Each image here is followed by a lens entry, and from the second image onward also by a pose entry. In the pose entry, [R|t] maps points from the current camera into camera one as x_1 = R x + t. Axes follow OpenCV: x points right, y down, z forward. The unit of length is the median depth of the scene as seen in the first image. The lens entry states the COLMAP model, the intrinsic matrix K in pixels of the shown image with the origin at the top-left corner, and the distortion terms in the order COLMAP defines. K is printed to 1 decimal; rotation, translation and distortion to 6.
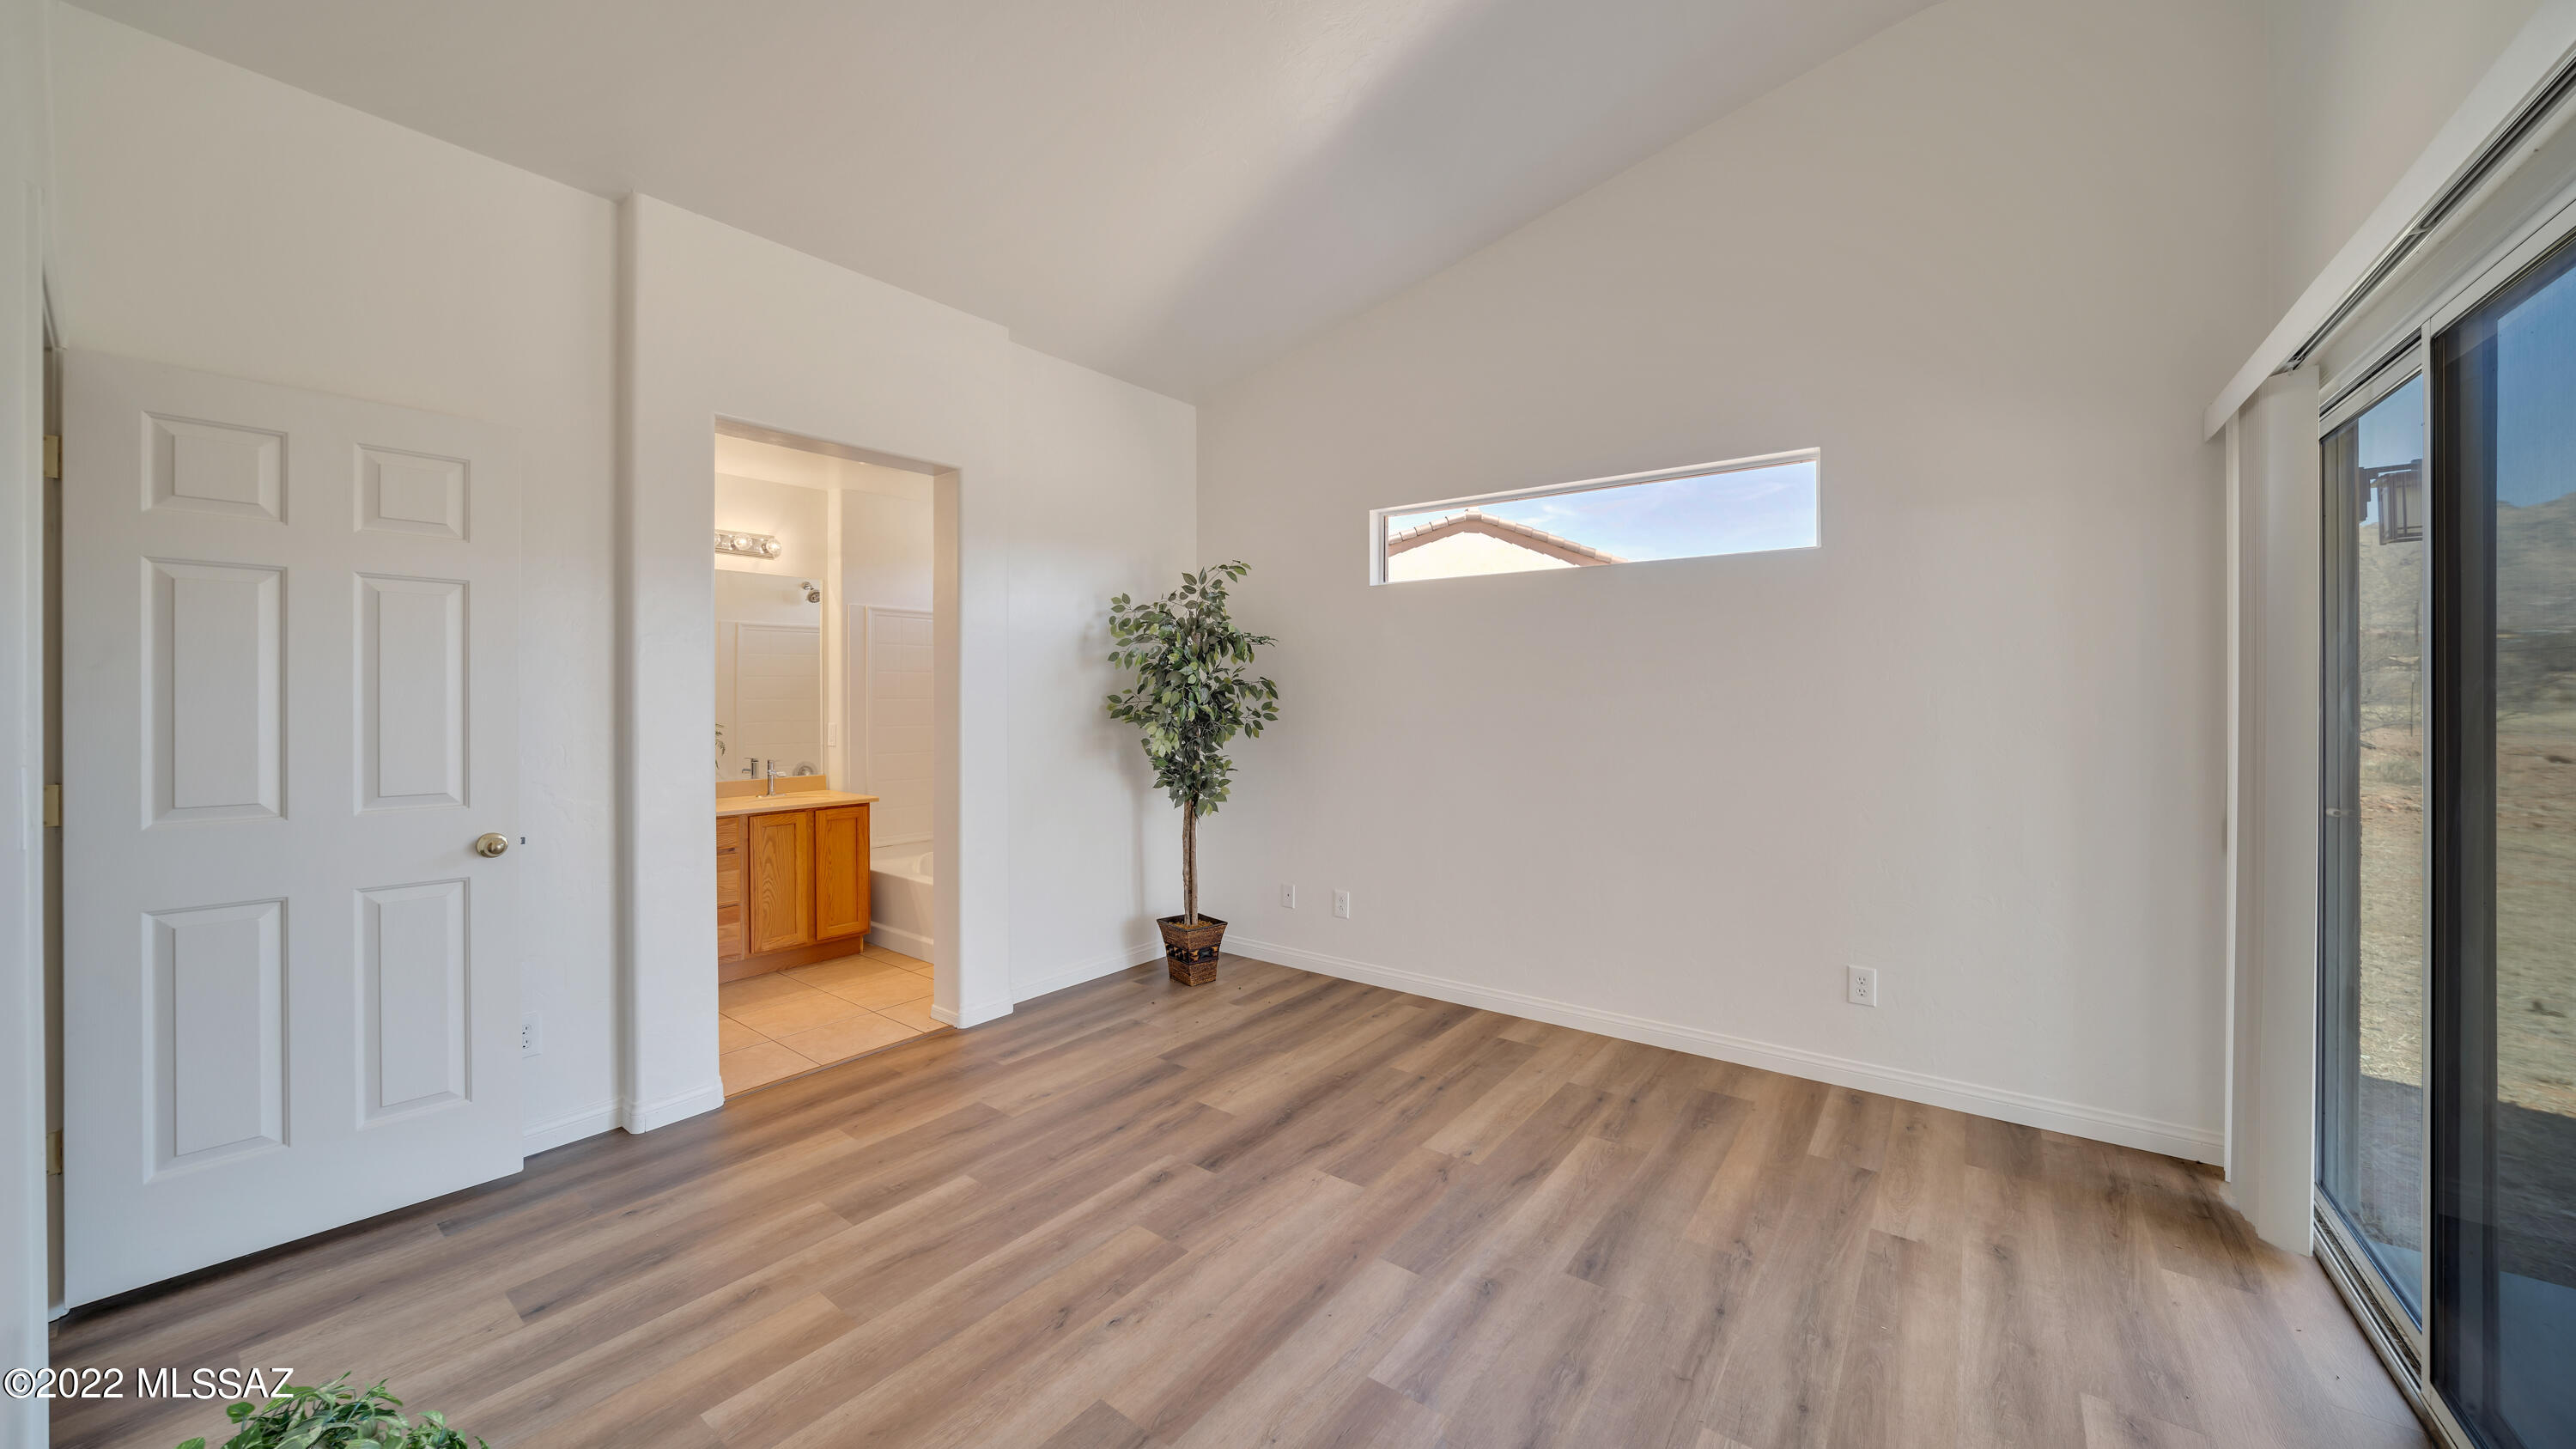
lens RADIAL K [[917.8, 0, 1290.4], [0, 917.8, 696.7], [0, 0, 1]] dist [-0.023444, 0.000076]
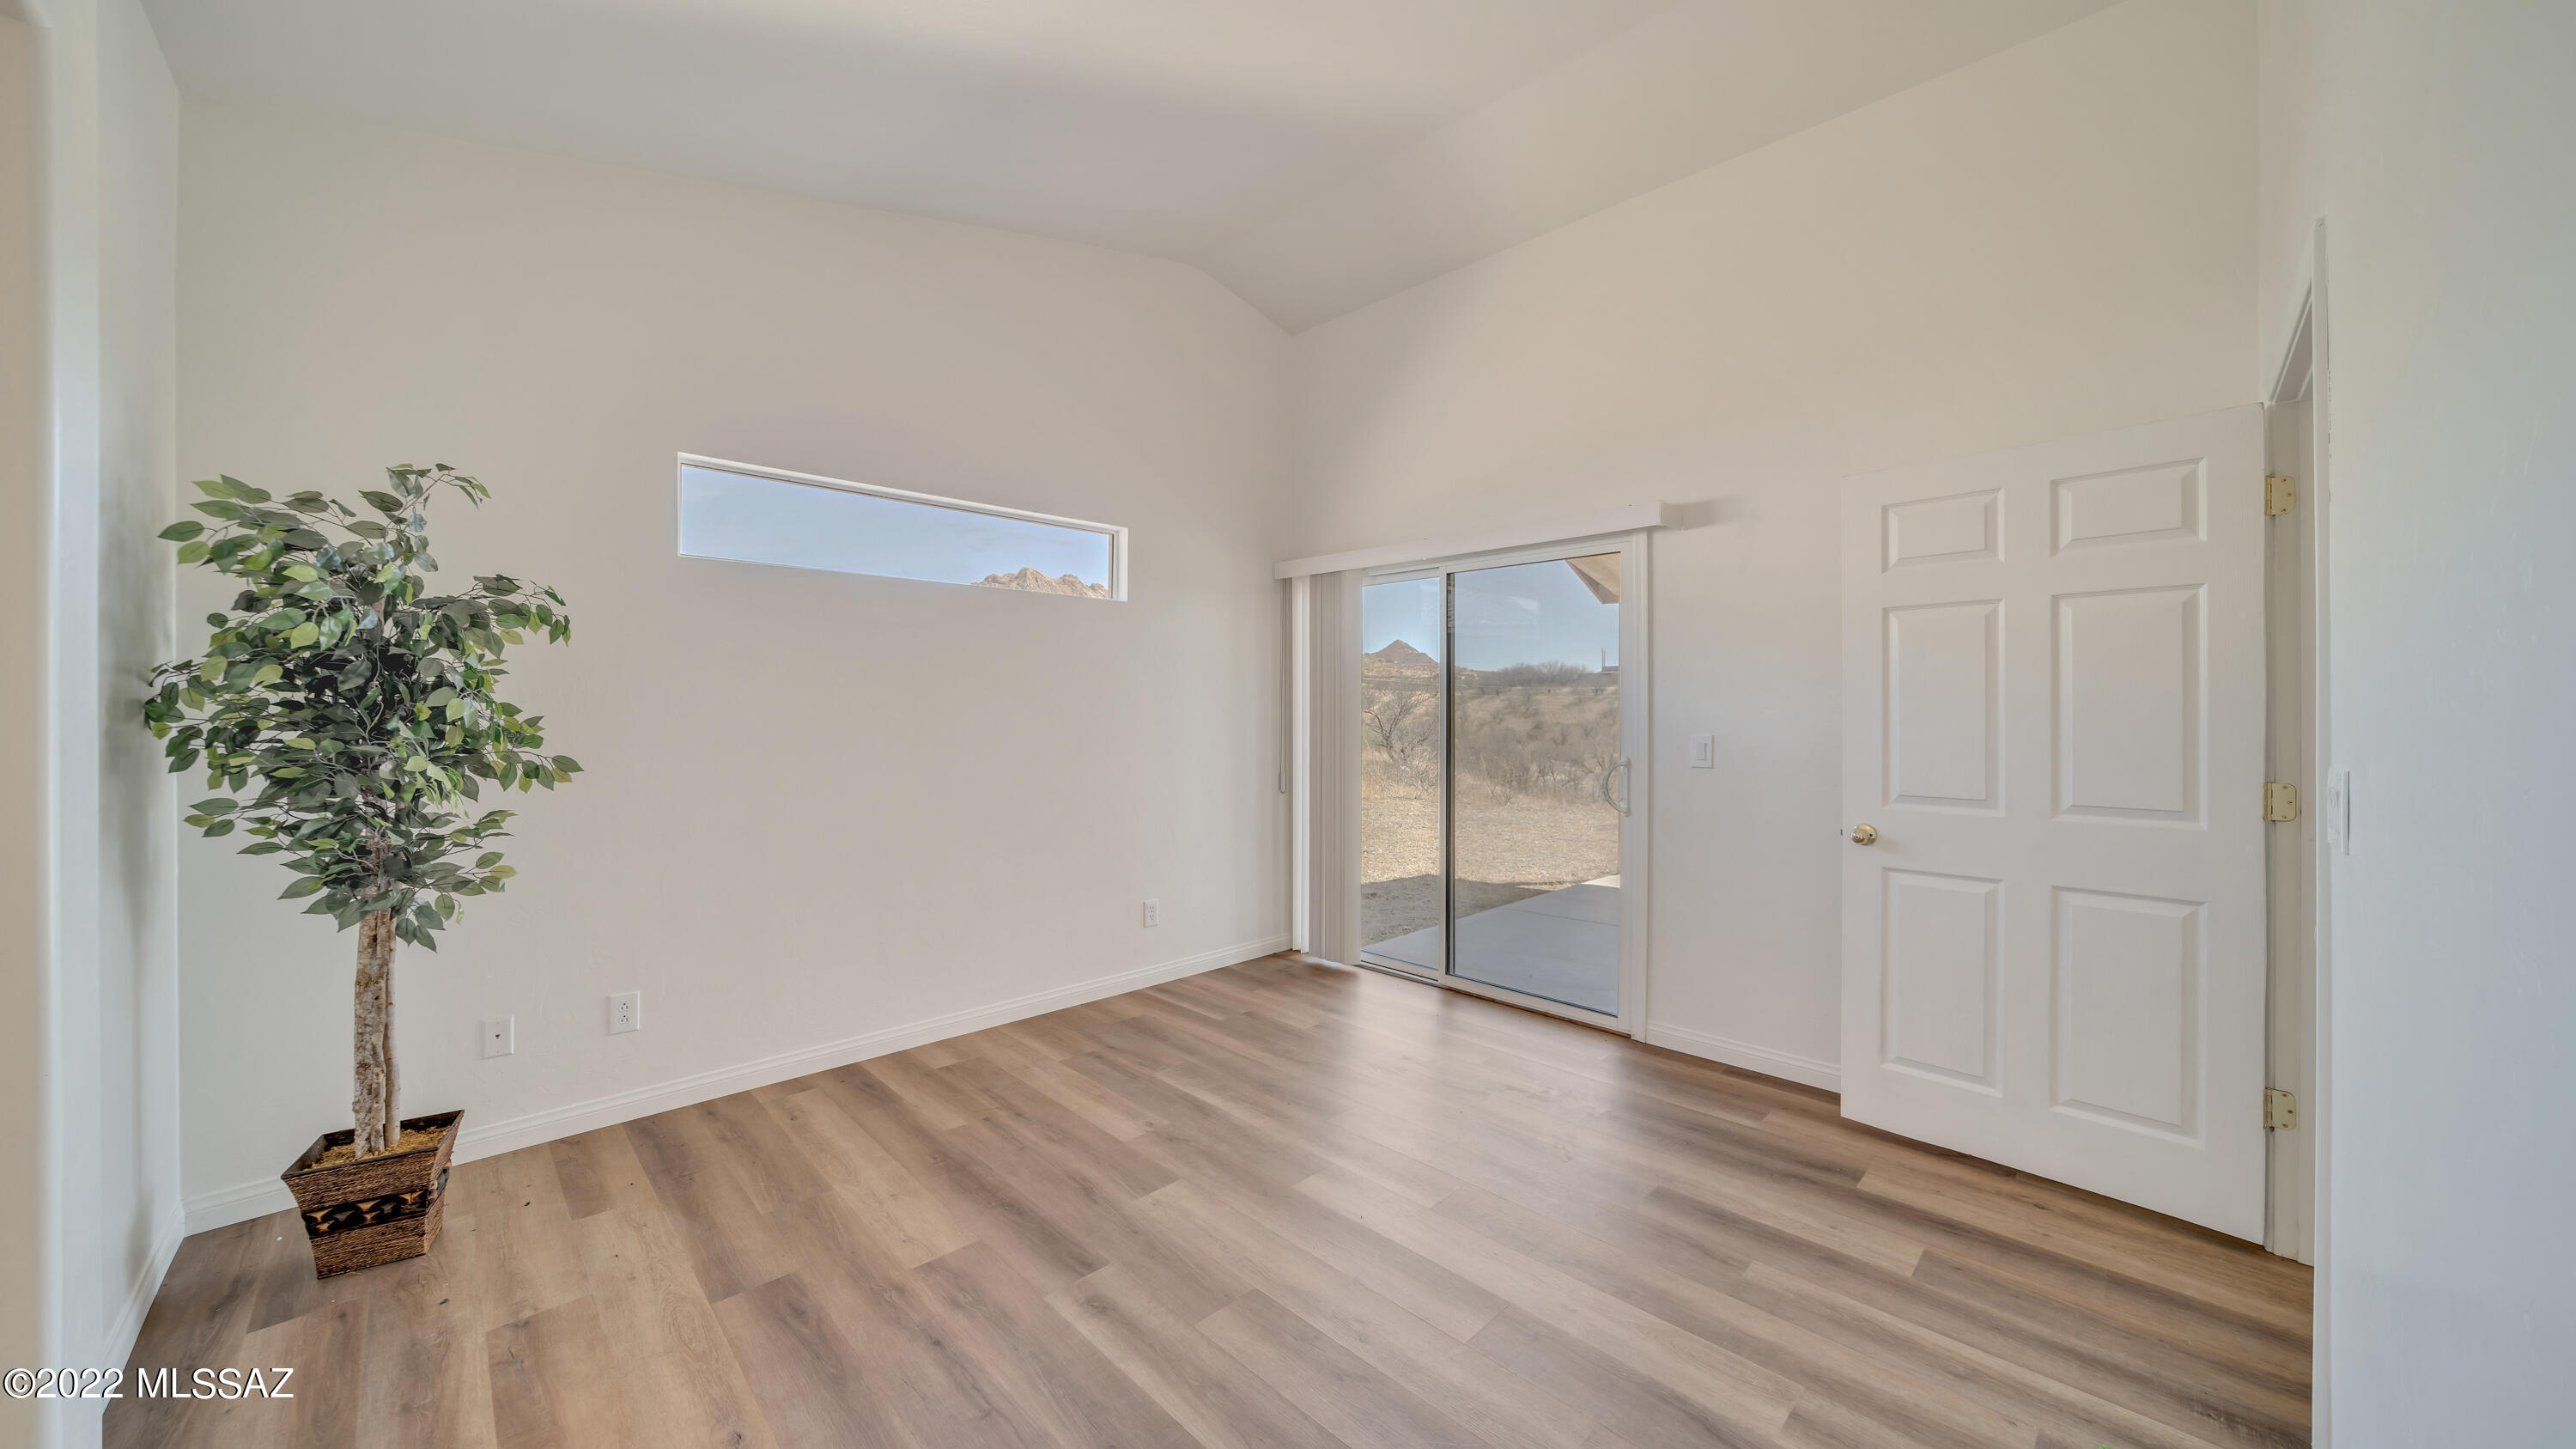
lens RADIAL K [[904.6, 0, 1265.5], [0, 904.6, 721.3], [0, 0, 1]] dist [-0.001836, 0.000253]
pose [[0.158726, -0.013233, 0.987234, -0.817879], [-0.003094, 0.999899, 0.013900, -0.002399], [-0.987318, -0.005261, 0.158668, 0.658447]]
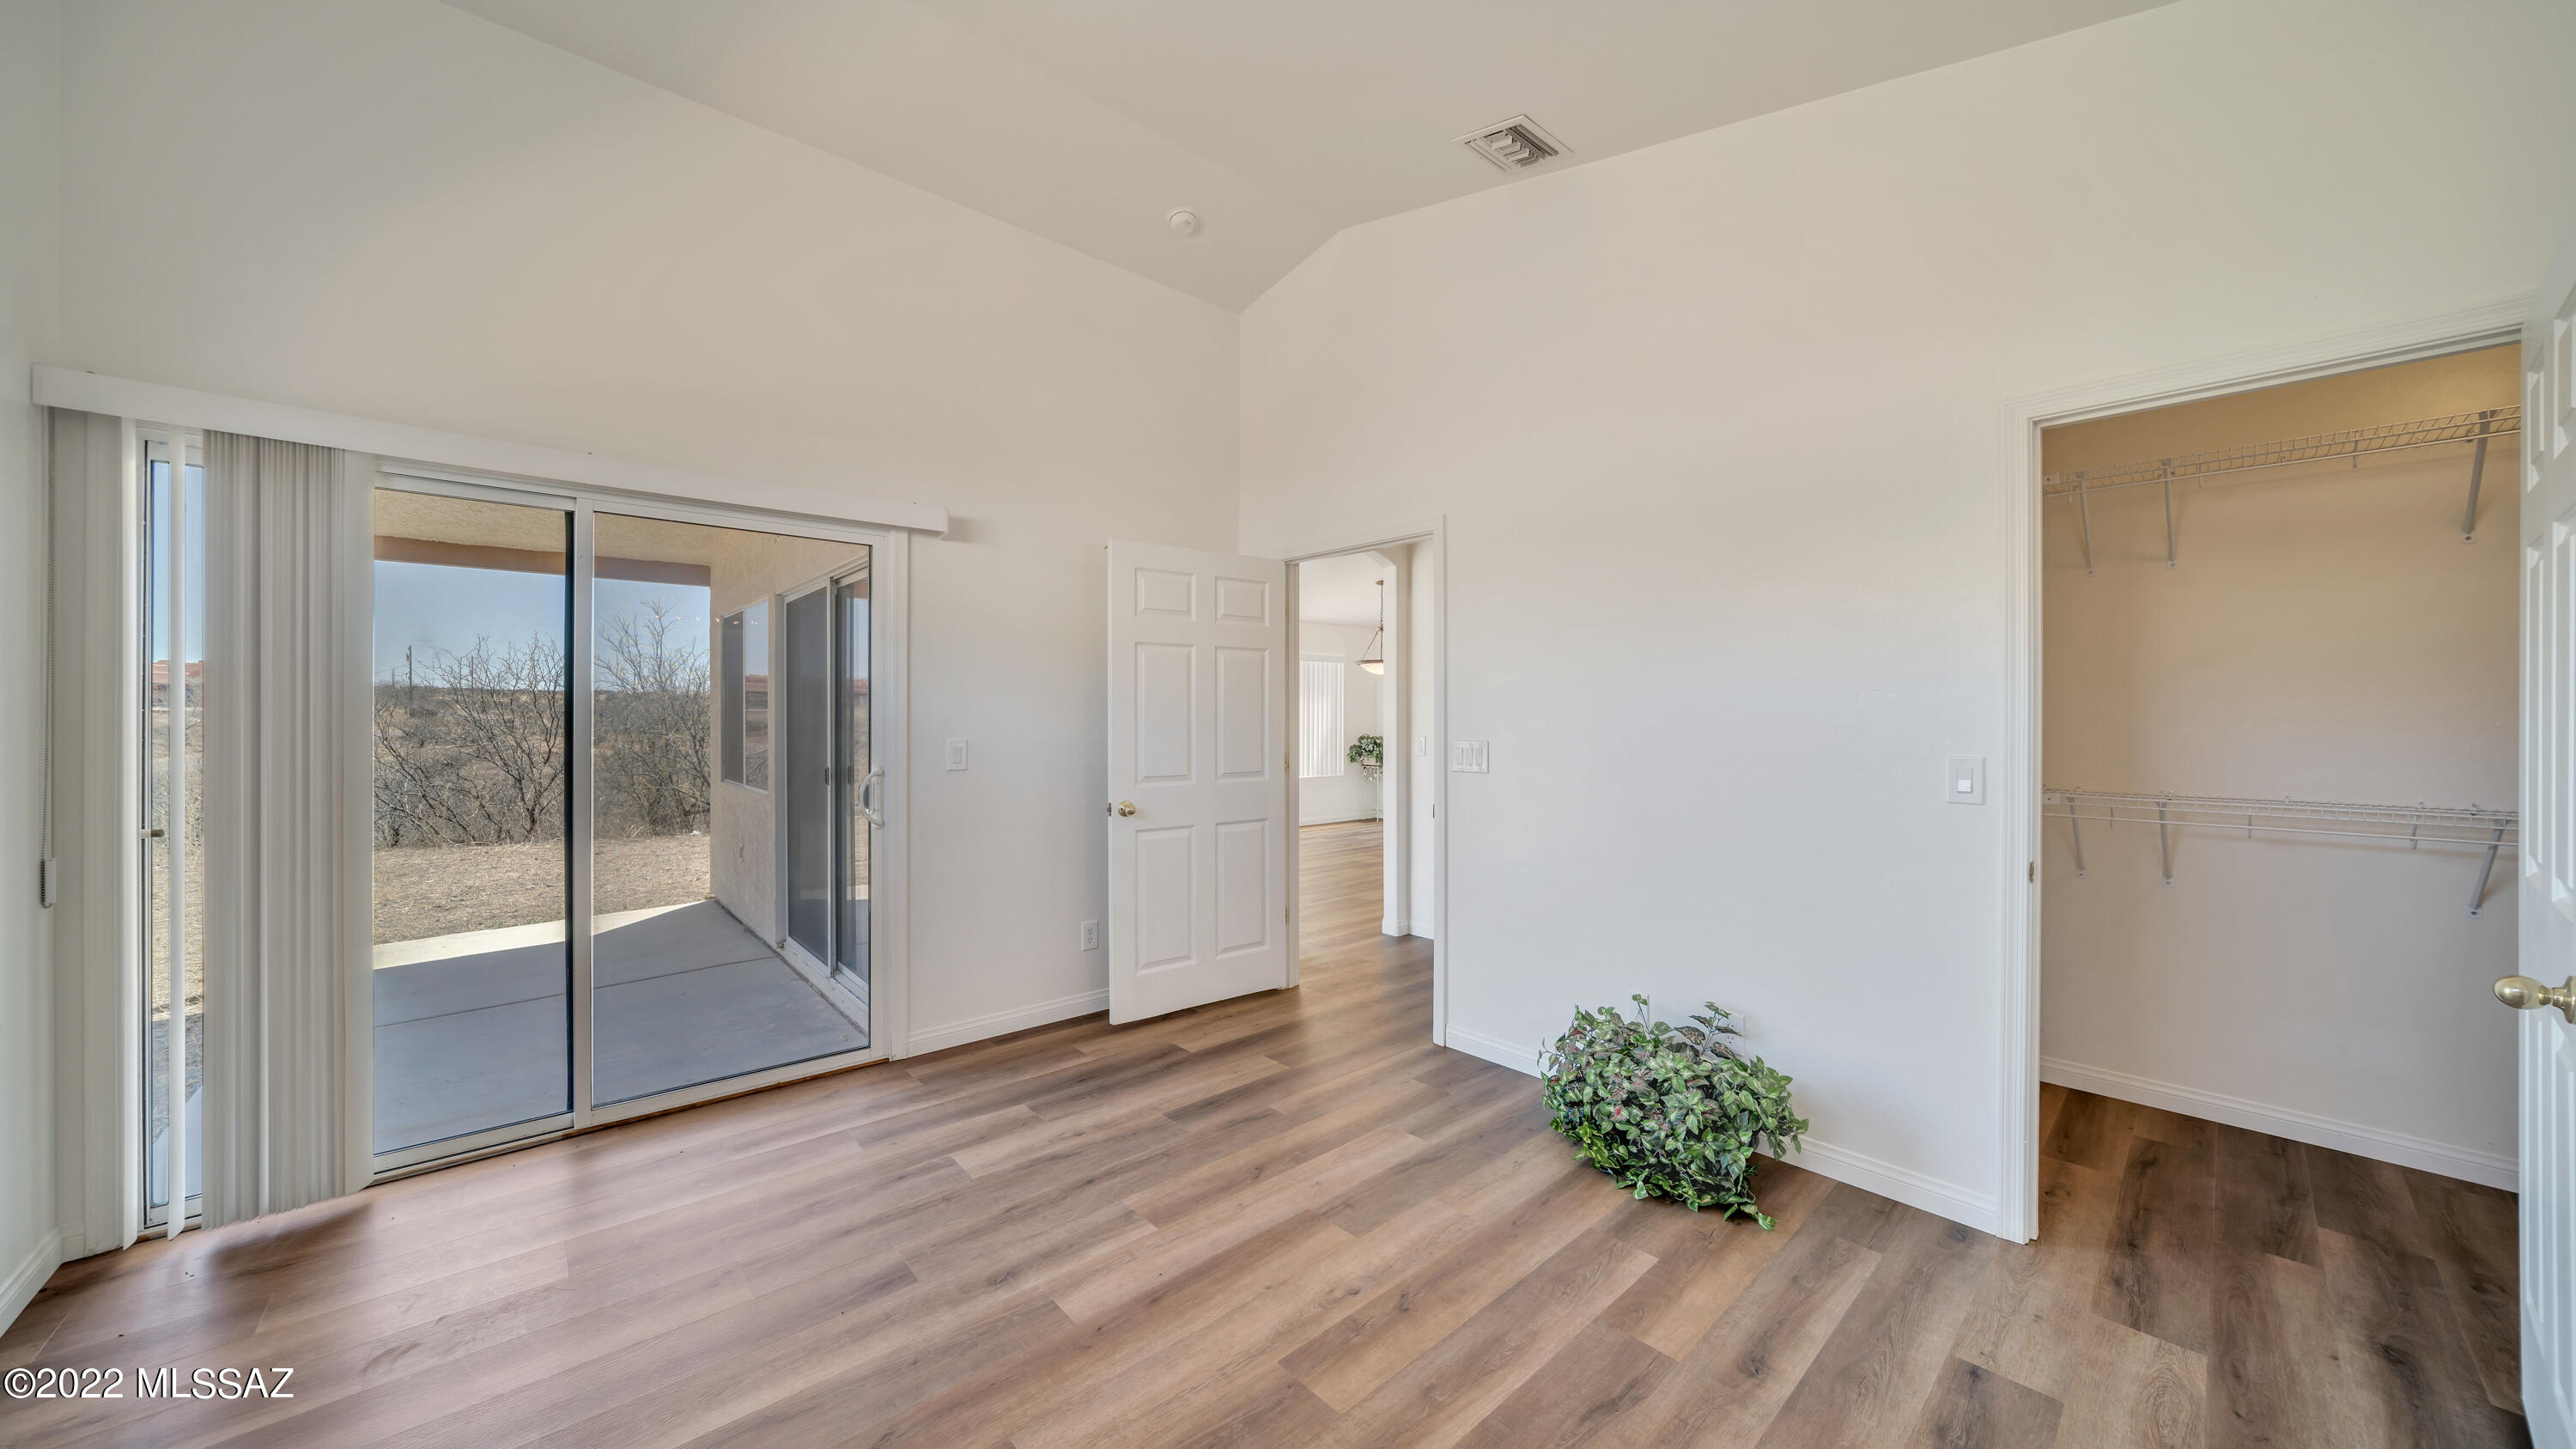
lens RADIAL K [[904.6, 0, 1265.5], [0, 904.6, 721.3], [0, 0, 1]] dist [-0.001836, 0.000253]
pose [[-0.978590, -0.002513, 0.205802, -0.215088], [-0.002848, 0.999995, -0.001329, 0.005274], [-0.205797, -0.001887, -0.978593, 1.438979]]
